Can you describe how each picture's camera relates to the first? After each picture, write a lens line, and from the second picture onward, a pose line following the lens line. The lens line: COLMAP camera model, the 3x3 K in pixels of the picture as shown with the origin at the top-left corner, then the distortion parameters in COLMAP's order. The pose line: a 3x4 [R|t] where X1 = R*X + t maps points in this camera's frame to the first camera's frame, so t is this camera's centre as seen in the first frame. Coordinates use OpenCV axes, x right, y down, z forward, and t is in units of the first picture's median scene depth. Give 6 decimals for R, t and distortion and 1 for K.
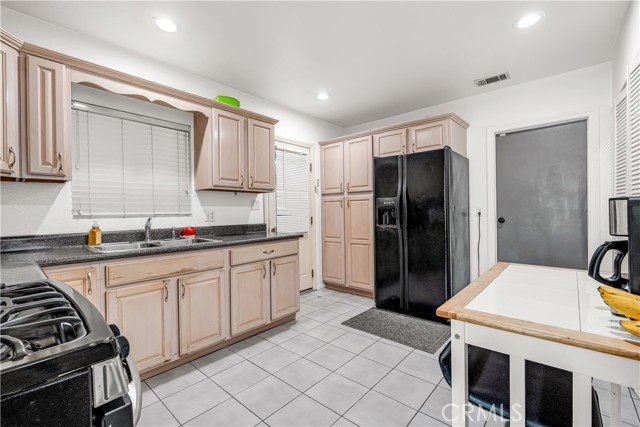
lens RADIAL K [[284.4, 0, 325.7], [0, 284.4, 212.4], [0, 0, 1]] dist [-0.007272, 0.001855]
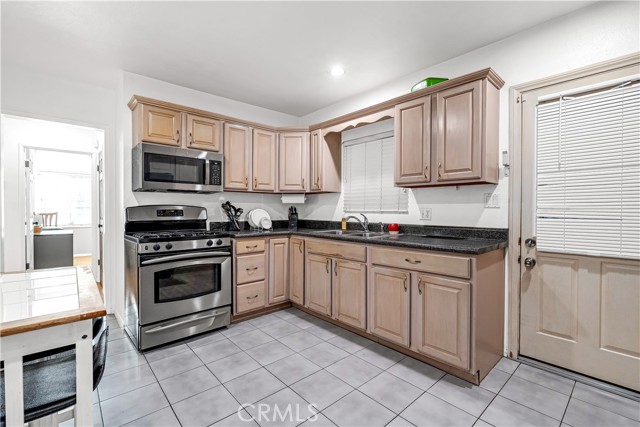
lens RADIAL K [[284.4, 0, 317.9], [0, 284.4, 211.7], [0, 0, 1]] dist [-0.007272, 0.001855]
pose [[-0.137479, 0.018719, -0.990328, 0.501146], [-0.005692, 0.999790, 0.019688, -0.010900], [0.990488, 0.008343, -0.137343, 0.683484]]
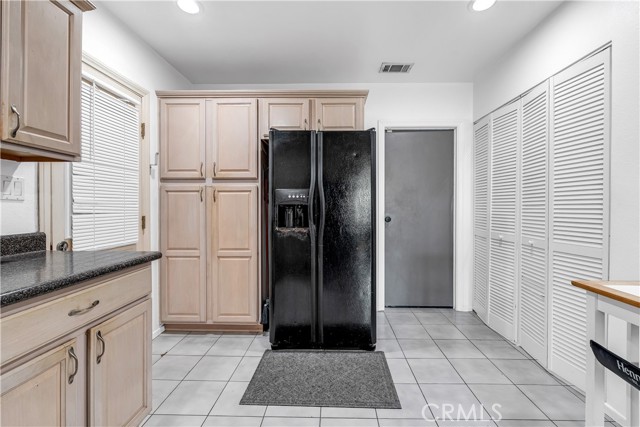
lens RADIAL K [[284.4, 0, 330.4], [0, 284.4, 208.8], [0, 0, 1]] dist [-0.007272, 0.001855]
pose [[0.768045, 0.012877, 0.640266, -0.155238], [-0.010606, 0.999916, -0.007388, 0.001028], [-0.640308, -0.001116, 0.768118, 0.392442]]
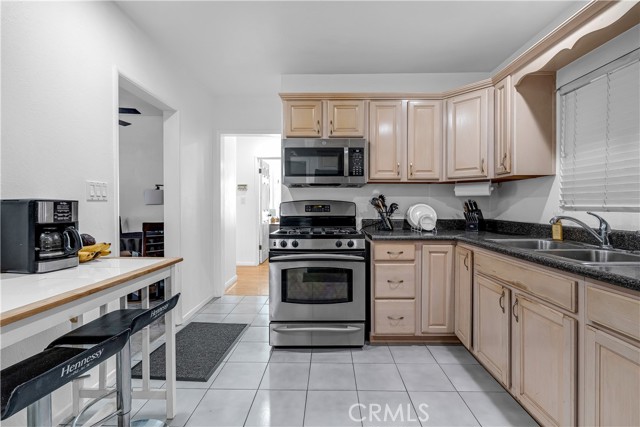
lens RADIAL K [[284.4, 0, 325.2], [0, 284.4, 207.1], [0, 0, 1]] dist [-0.007272, 0.001855]
pose [[-0.767350, 0.014465, -0.641065, 0.215826], [0.004273, 0.999839, 0.017445, -0.005889], [0.641214, 0.010647, -0.767288, 0.775837]]
